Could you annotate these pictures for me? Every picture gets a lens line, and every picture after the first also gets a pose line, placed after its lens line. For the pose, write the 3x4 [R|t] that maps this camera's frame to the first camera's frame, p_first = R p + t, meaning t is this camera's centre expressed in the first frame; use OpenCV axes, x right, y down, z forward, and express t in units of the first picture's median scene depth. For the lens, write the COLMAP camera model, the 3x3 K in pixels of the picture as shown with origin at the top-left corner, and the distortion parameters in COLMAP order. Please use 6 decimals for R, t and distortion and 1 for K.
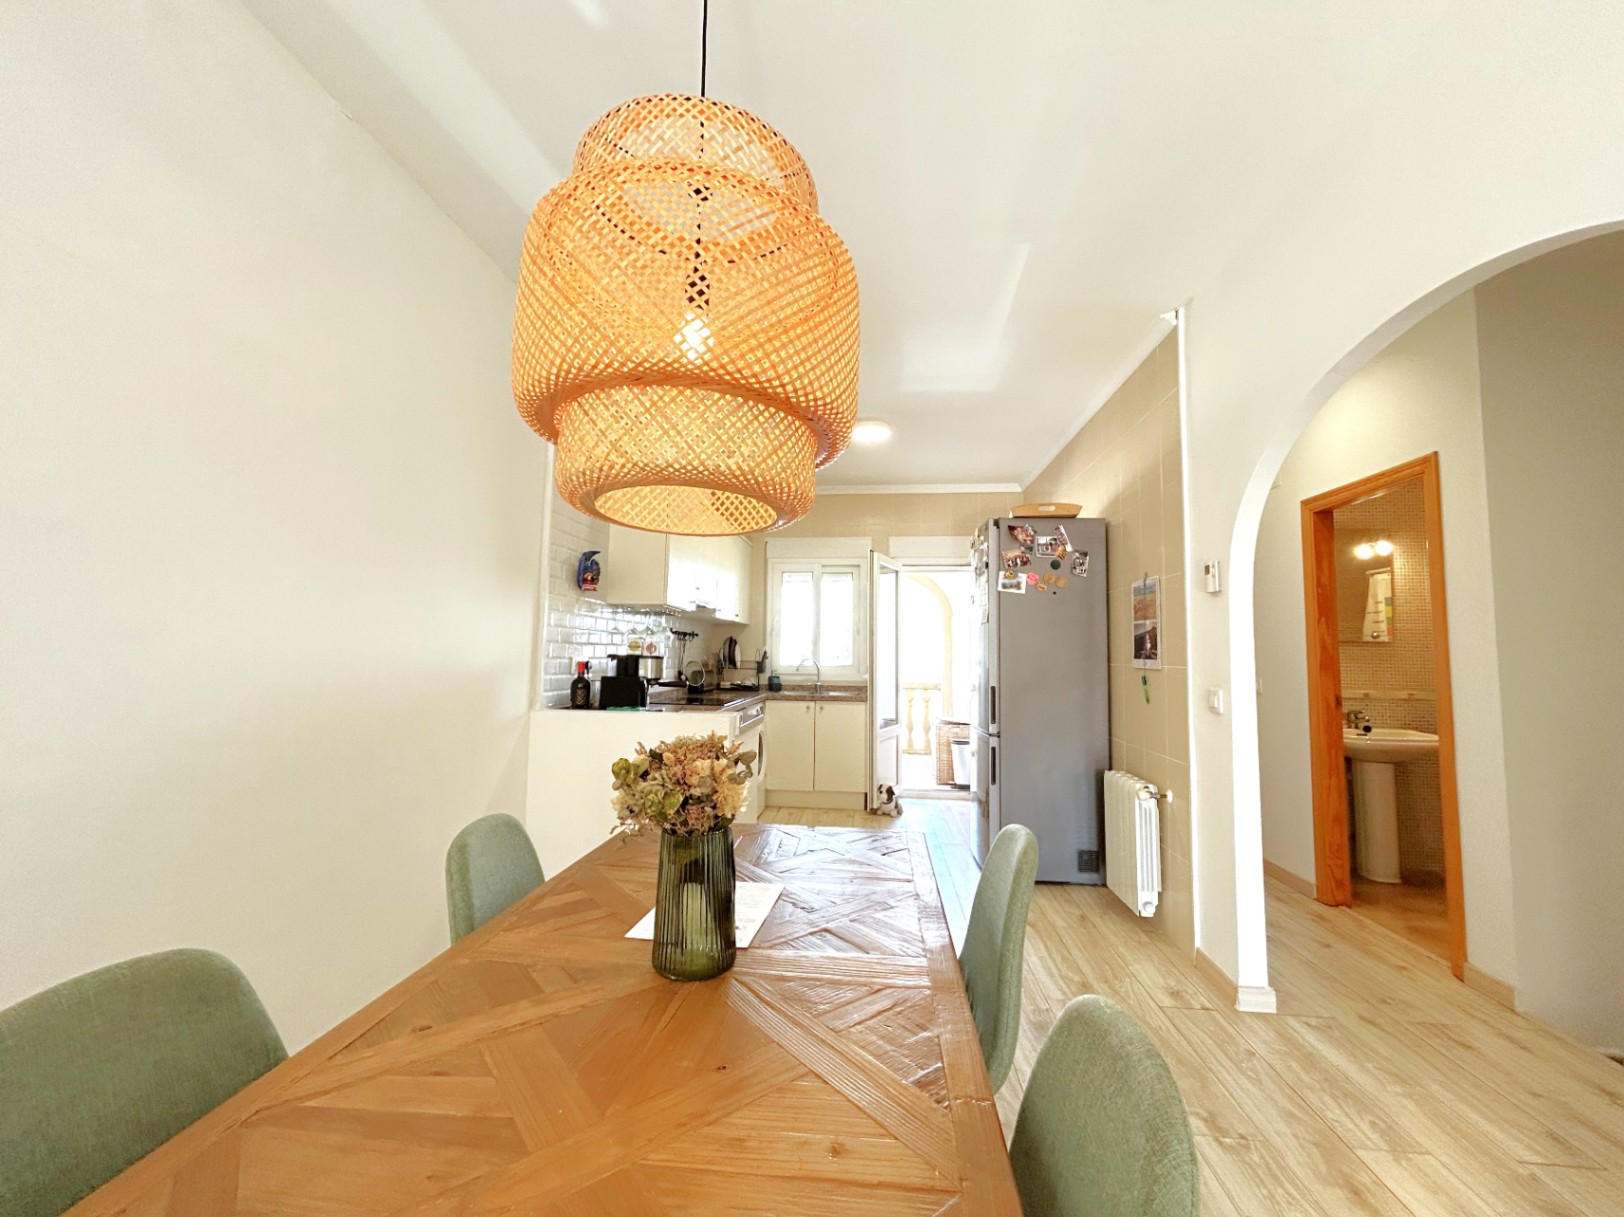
lens RADIAL K [[657.6, 0, 808.7], [0, 657.6, 607.7], [0, 0, 1]] dist [0.000398, -0.000122]
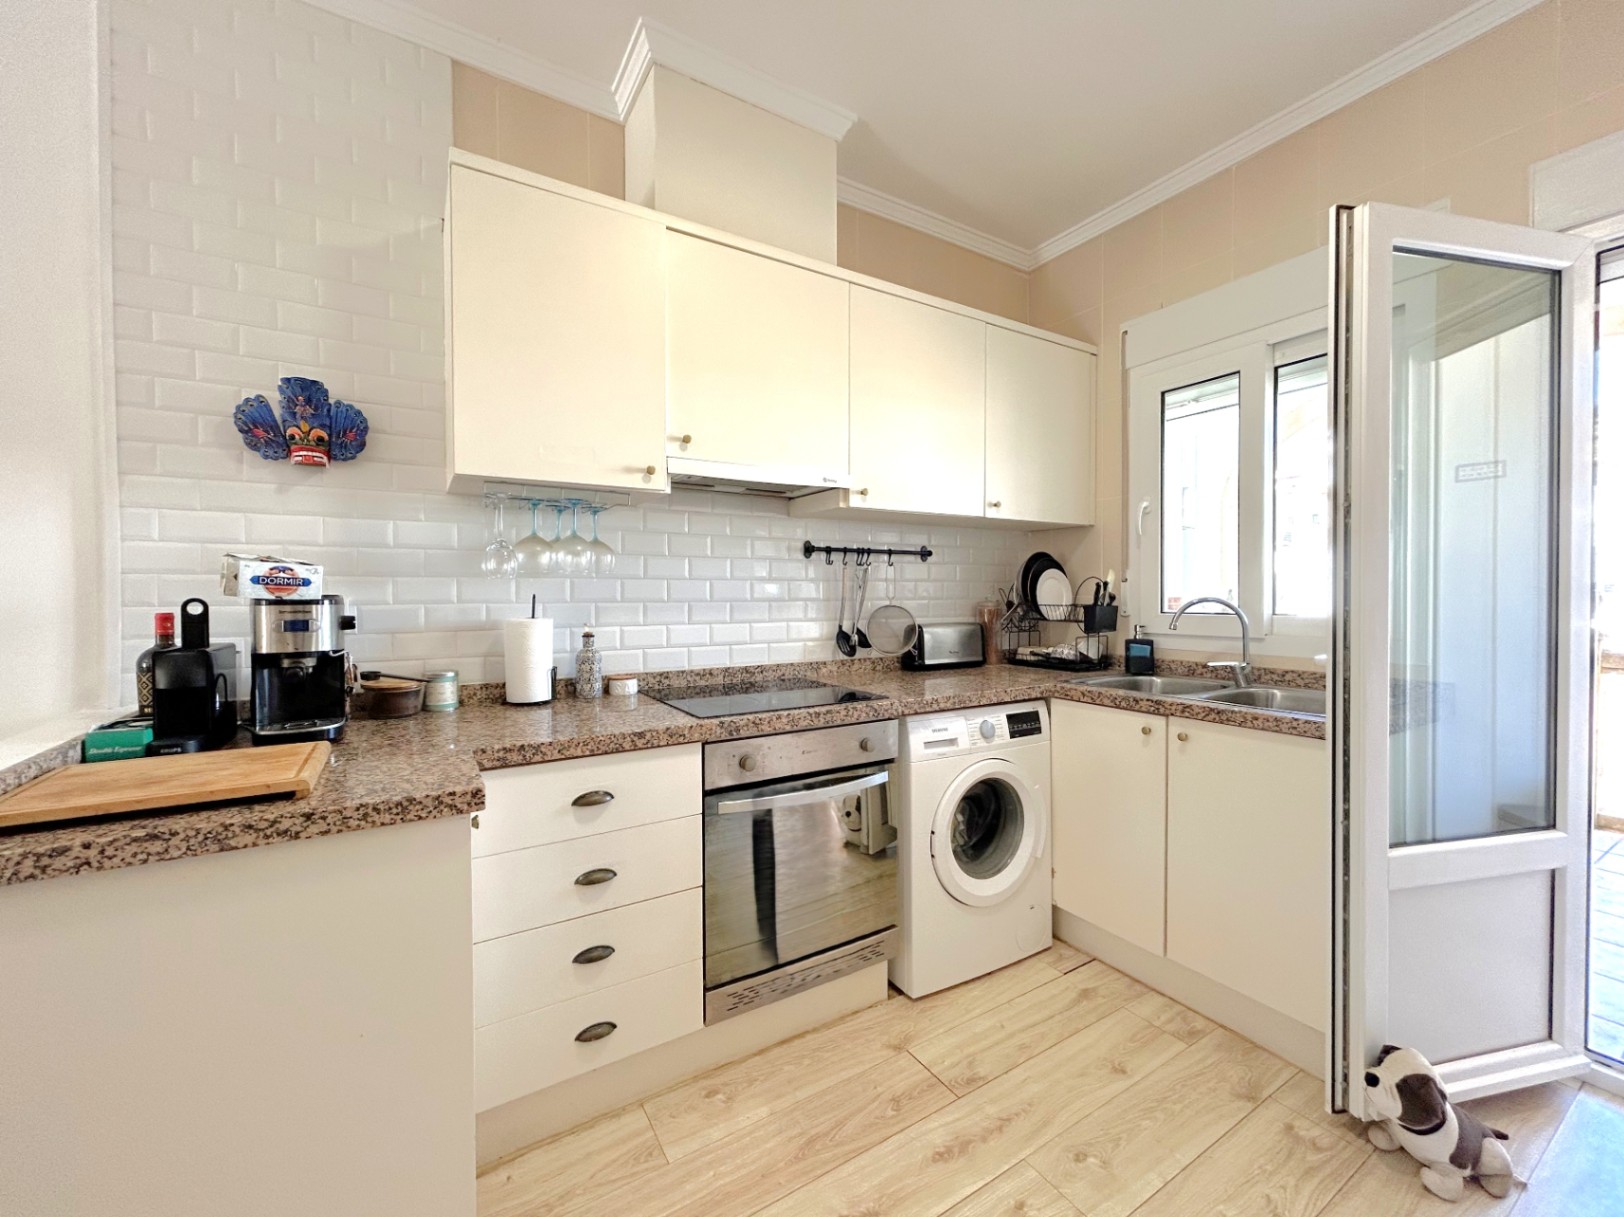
lens RADIAL K [[657.6, 0, 813.9], [0, 657.6, 607.2], [0, 0, 1]] dist [0.000398, -0.000122]
pose [[0.607528, 0.000775, -0.794298, 0.164552], [0.064209, 0.996679, 0.050083, 0.048935], [0.791699, -0.081427, 0.605461, 0.587573]]
